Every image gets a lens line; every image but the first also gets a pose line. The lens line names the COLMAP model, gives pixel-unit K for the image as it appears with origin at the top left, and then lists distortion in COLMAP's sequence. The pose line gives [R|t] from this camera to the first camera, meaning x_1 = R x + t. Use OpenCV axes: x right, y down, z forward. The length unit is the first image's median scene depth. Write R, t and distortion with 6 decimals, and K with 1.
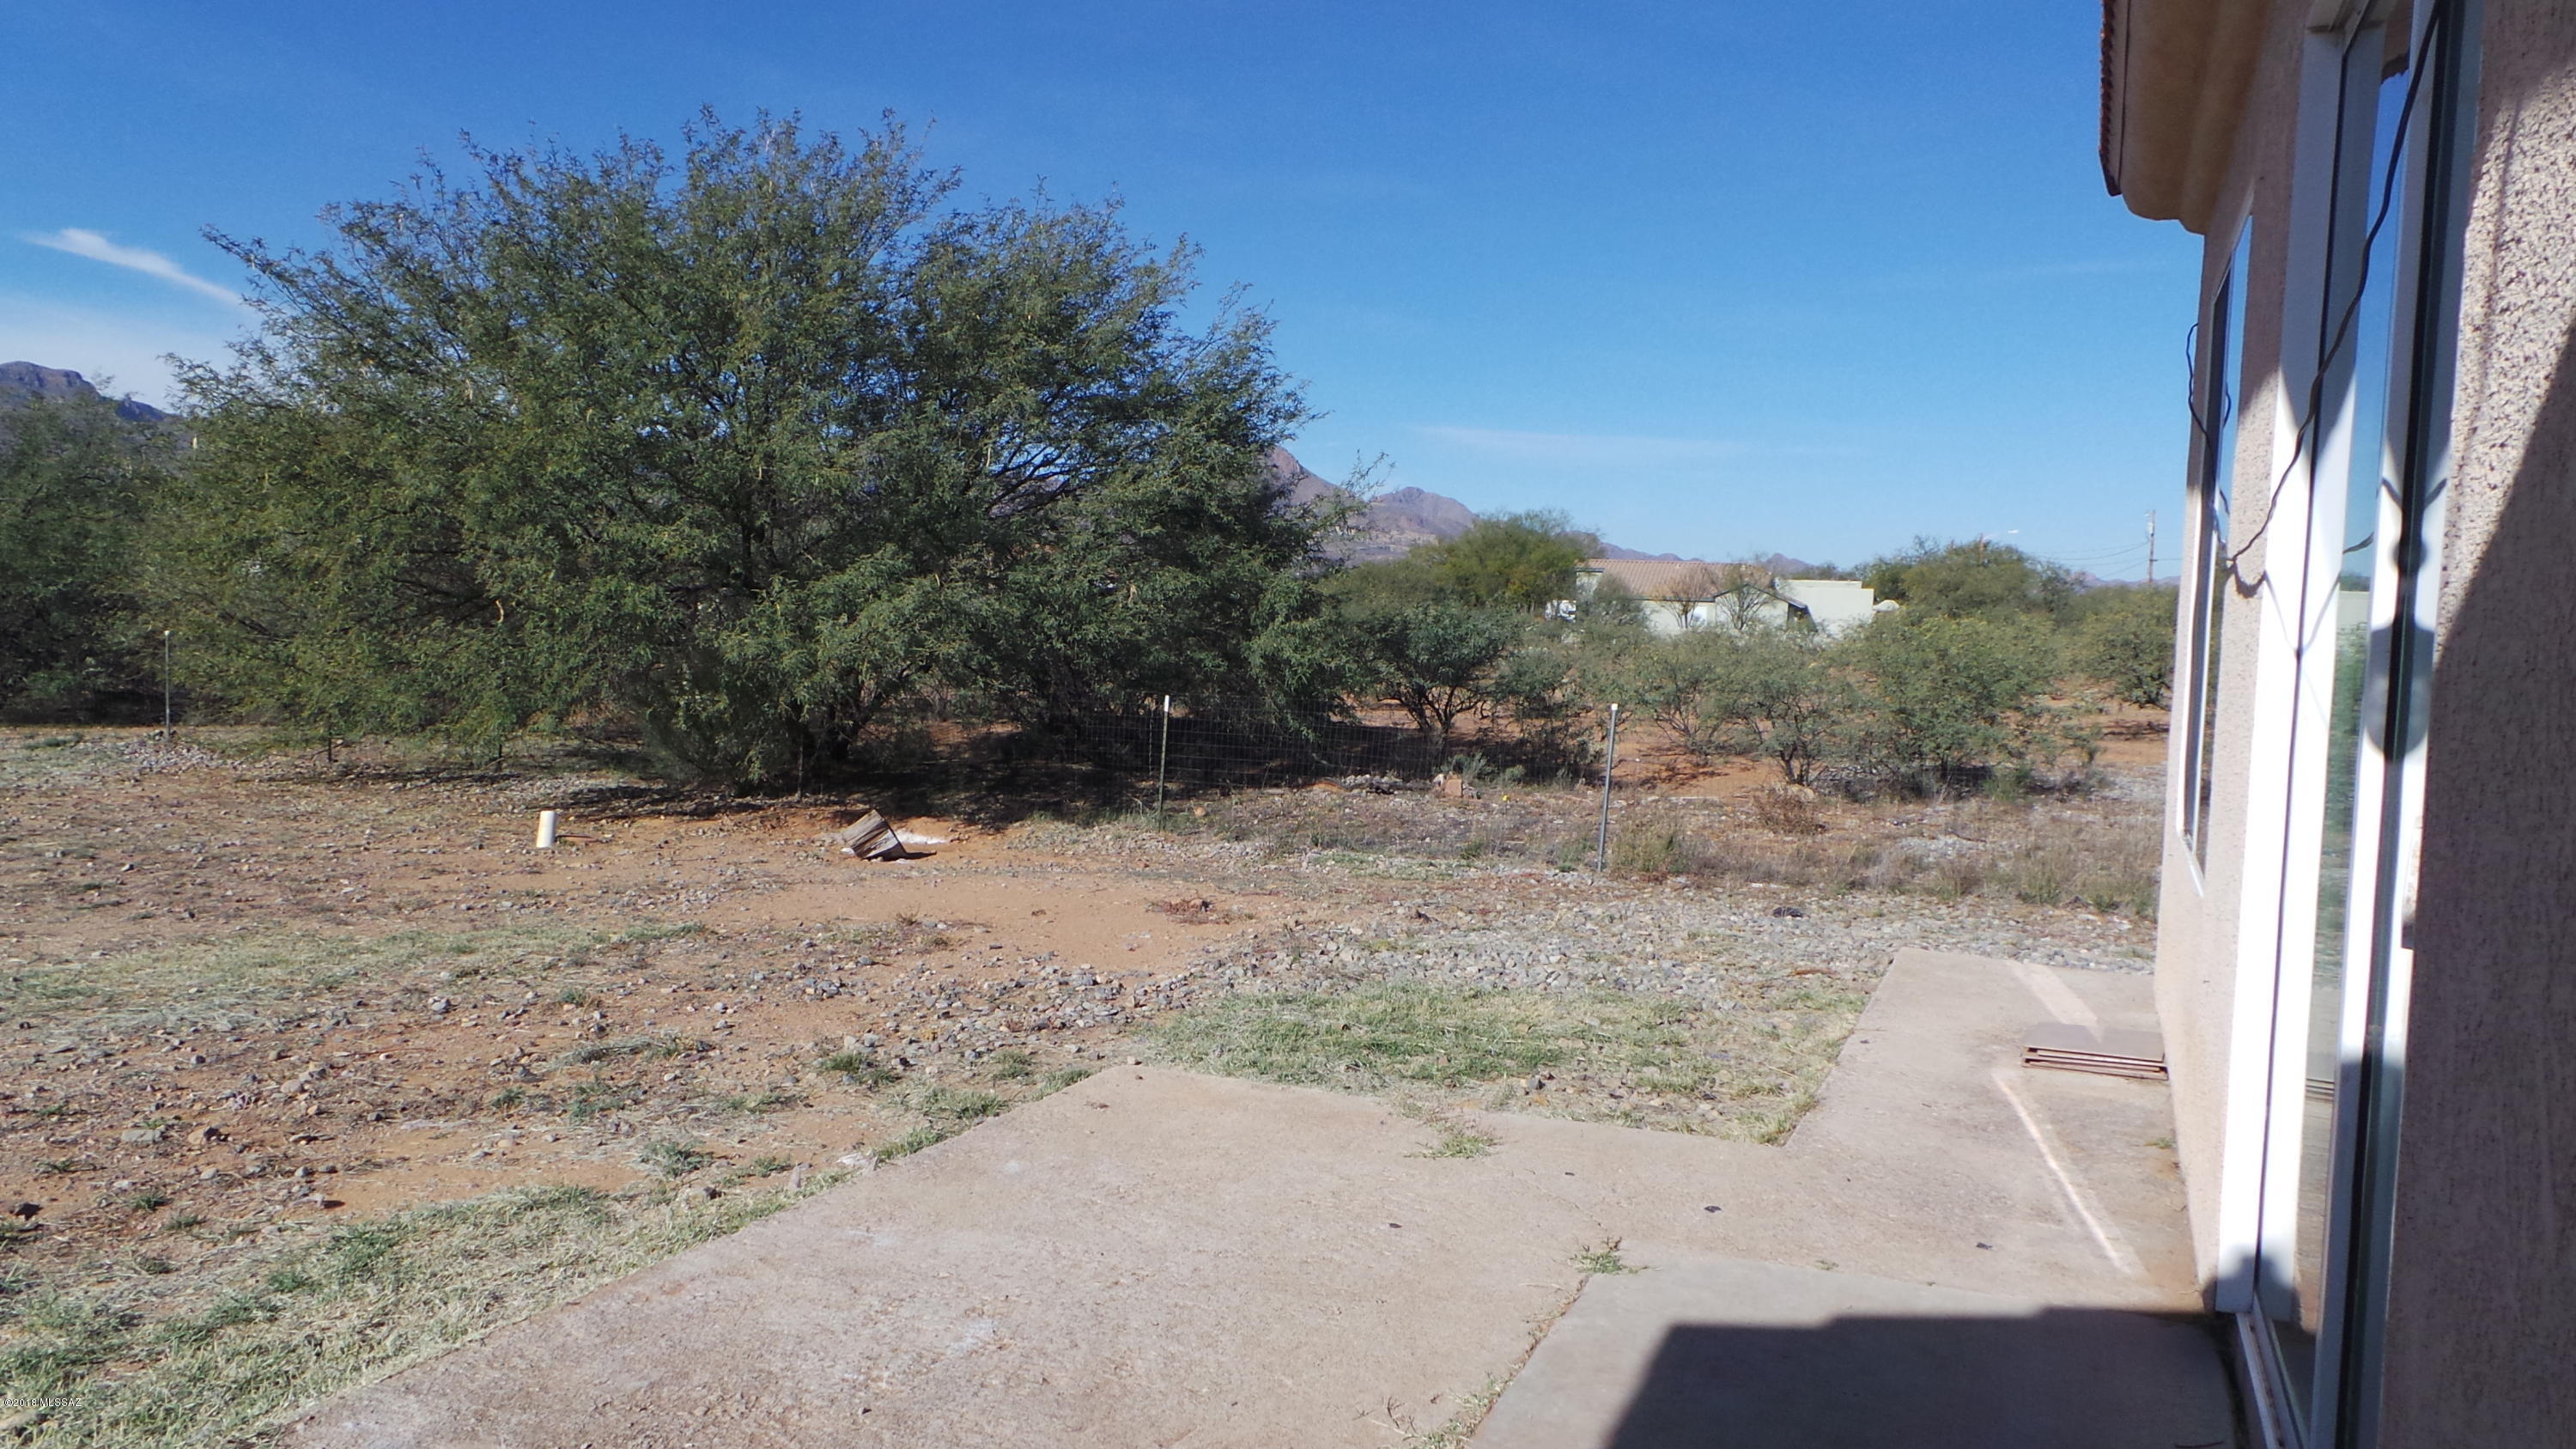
lens RADIAL K [[1907.1, 0, 1288.0], [0, 1907.1, 724.5], [0, 0, 1]] dist [-0.002471, -0.000956]
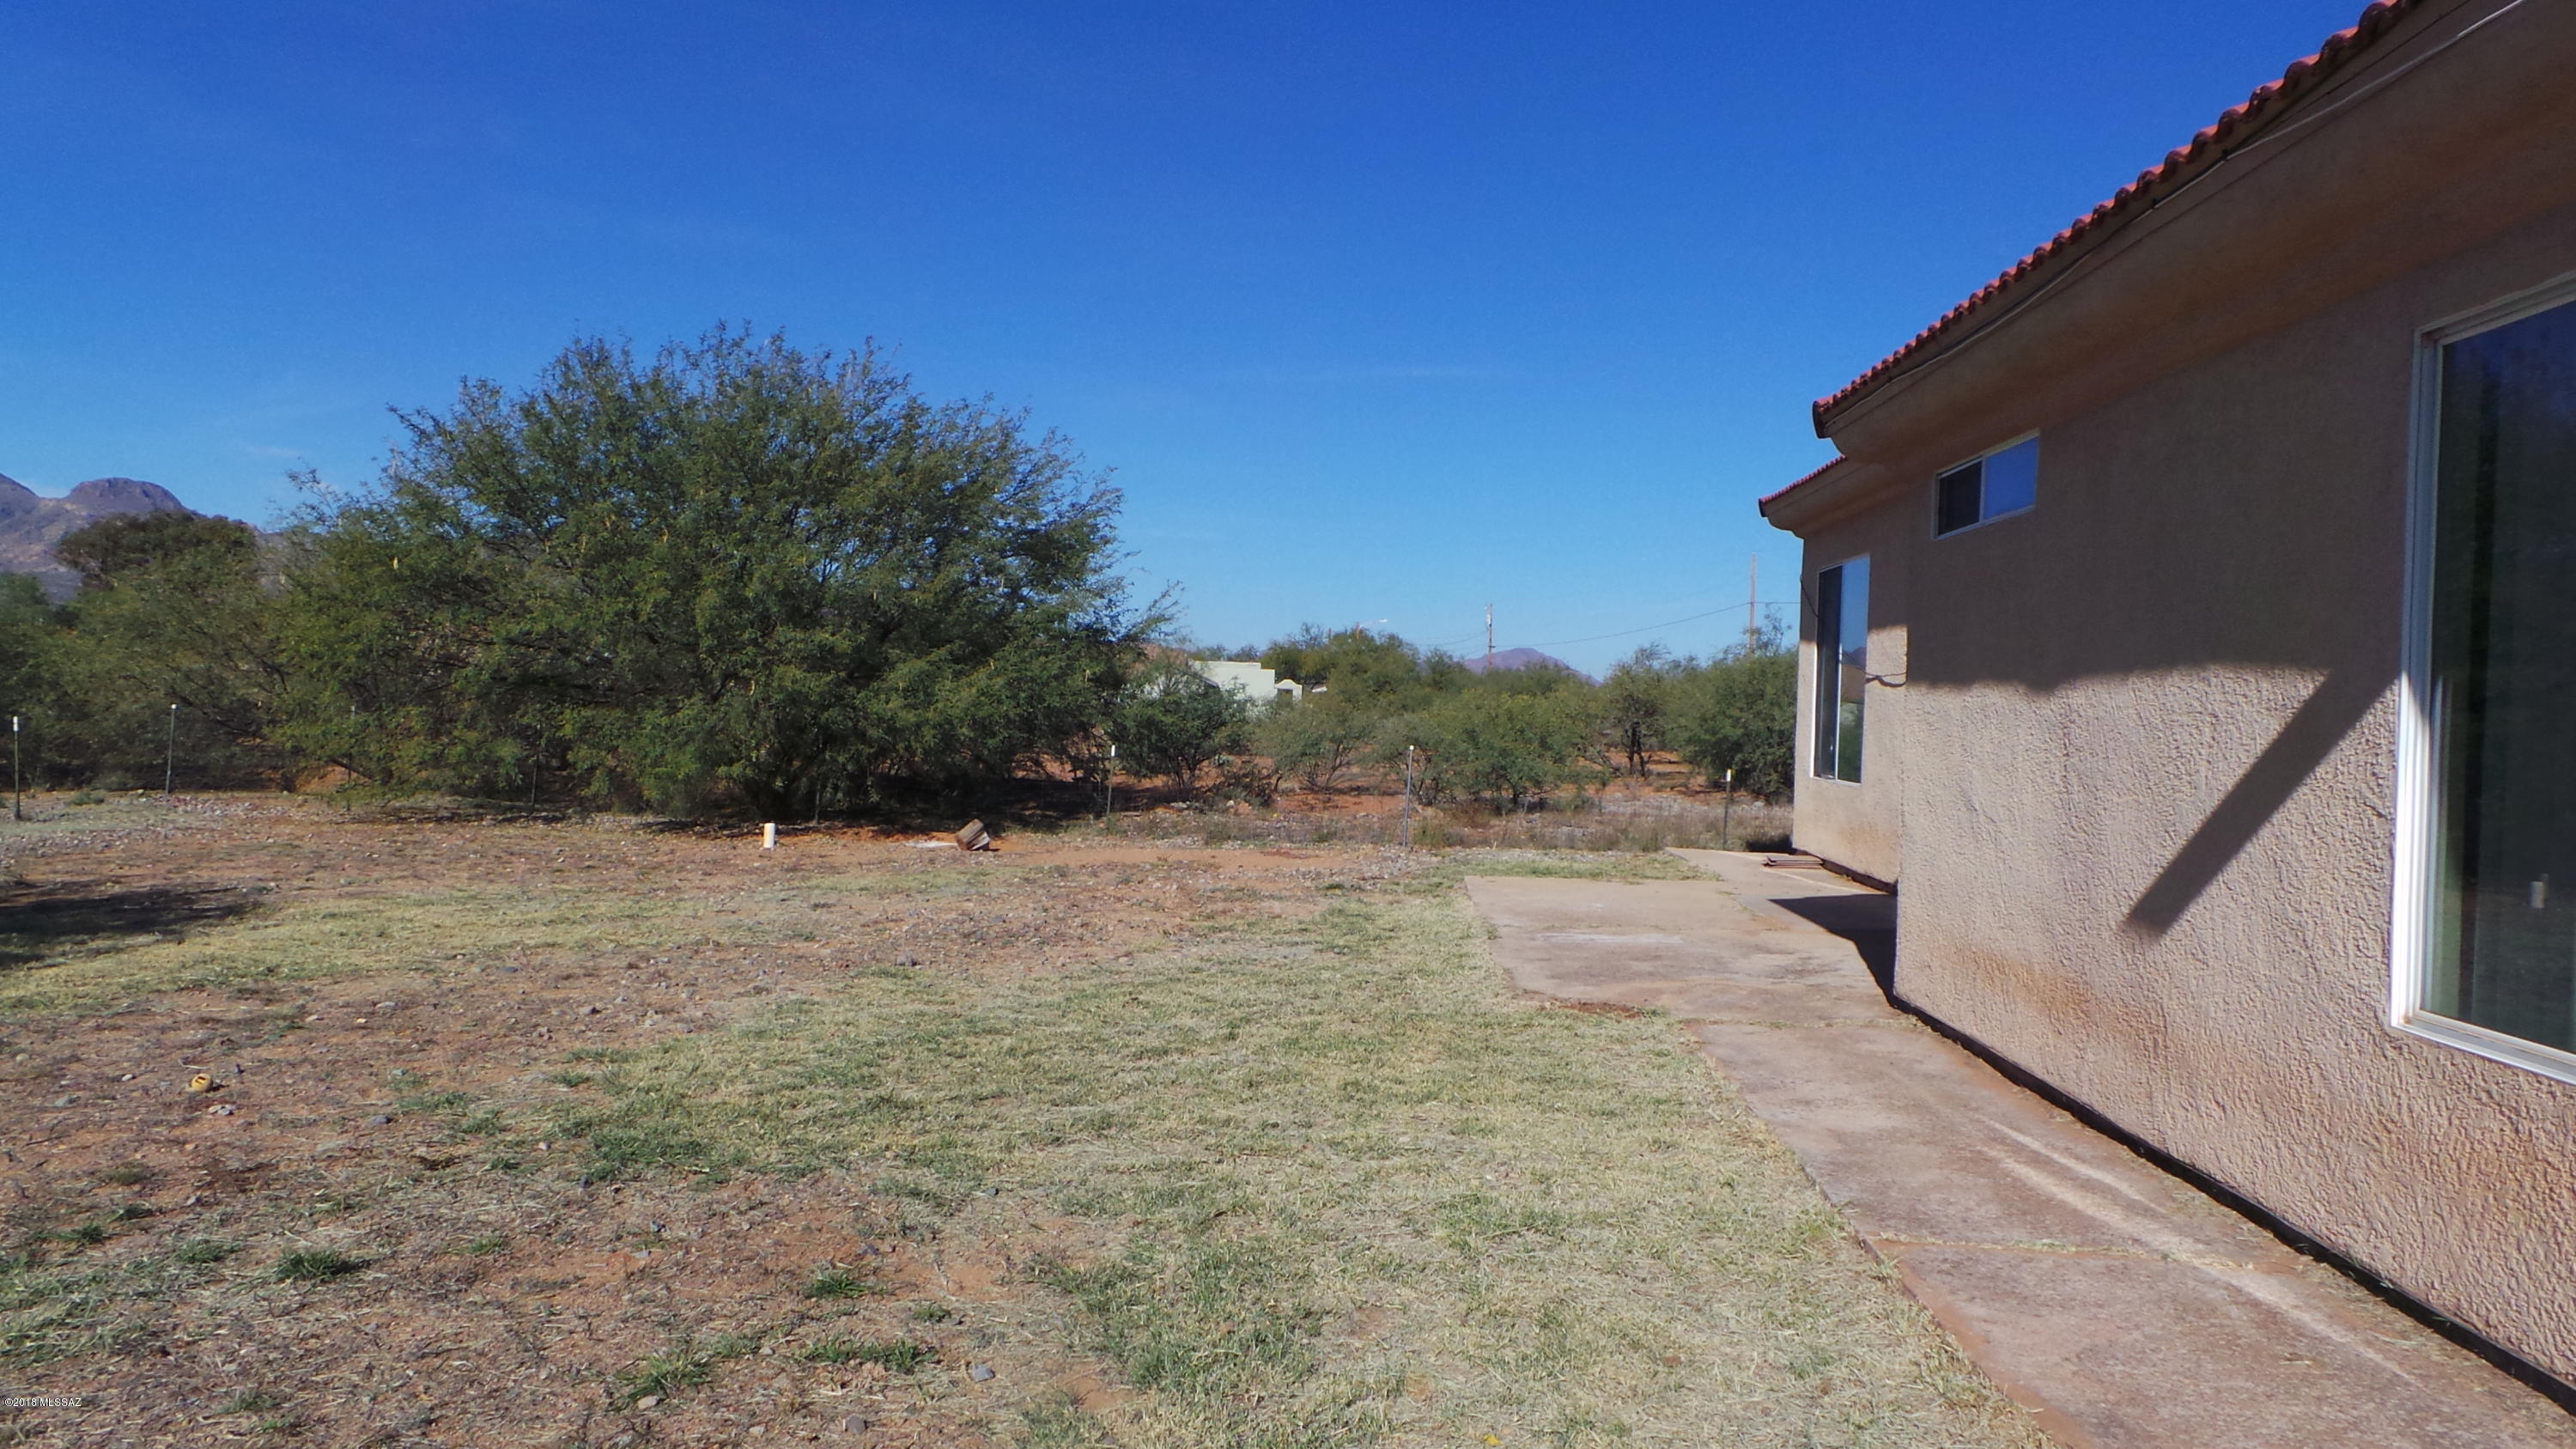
lens RADIAL K [[1907.1, 0, 1288.0], [0, 1907.1, 724.5], [0, 0, 1]] dist [-0.002471, -0.000956]
pose [[0.942495, 0.001423, 0.334218, -0.141123], [0.011615, 0.999247, -0.037008, 0.007993], [-0.334019, 0.038762, 0.941769, -0.154920]]
